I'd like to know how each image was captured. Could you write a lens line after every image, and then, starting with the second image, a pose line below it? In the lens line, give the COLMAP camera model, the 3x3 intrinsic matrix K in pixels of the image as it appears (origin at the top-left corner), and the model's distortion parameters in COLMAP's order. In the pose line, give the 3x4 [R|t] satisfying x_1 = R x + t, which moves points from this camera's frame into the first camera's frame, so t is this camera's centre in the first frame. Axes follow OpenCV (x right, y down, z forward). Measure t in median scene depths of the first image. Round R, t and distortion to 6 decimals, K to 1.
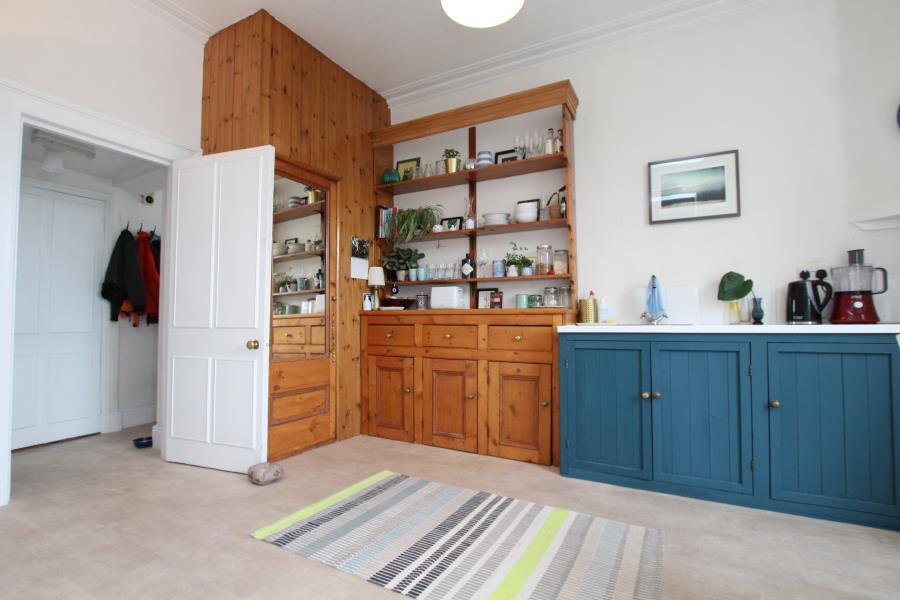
lens RADIAL K [[422.7, 0, 445.6], [0, 422.7, 320.3], [0, 0, 1]] dist [-0.033482, 0.000588]
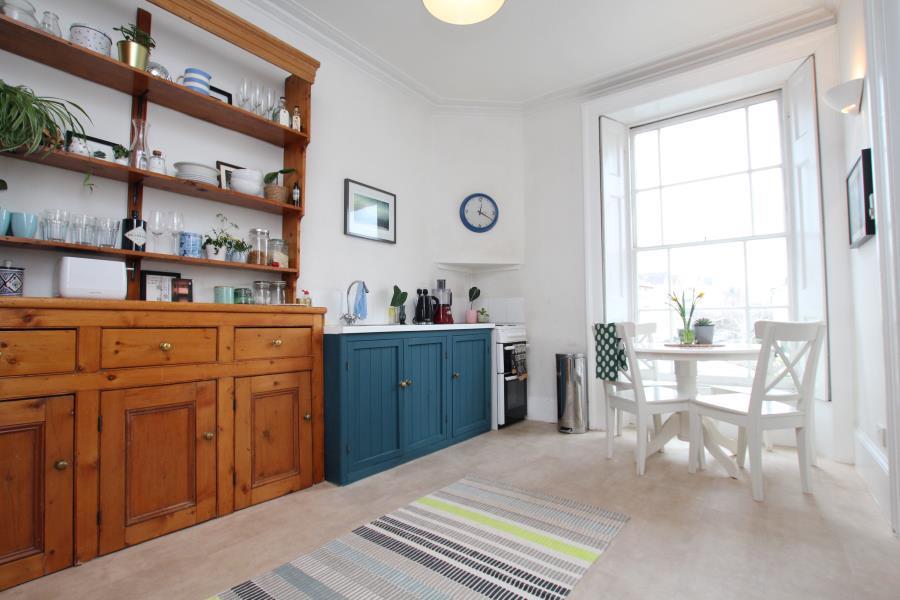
lens RADIAL K [[422.7, 0, 445.6], [0, 422.7, 320.3], [0, 0, 1]] dist [-0.033482, 0.000588]
pose [[0.153211, 0.006288, 0.988173, -0.567002], [0.000075, 0.999980, -0.006375, 0.004495], [-0.988193, 0.001051, 0.153208, 0.572516]]
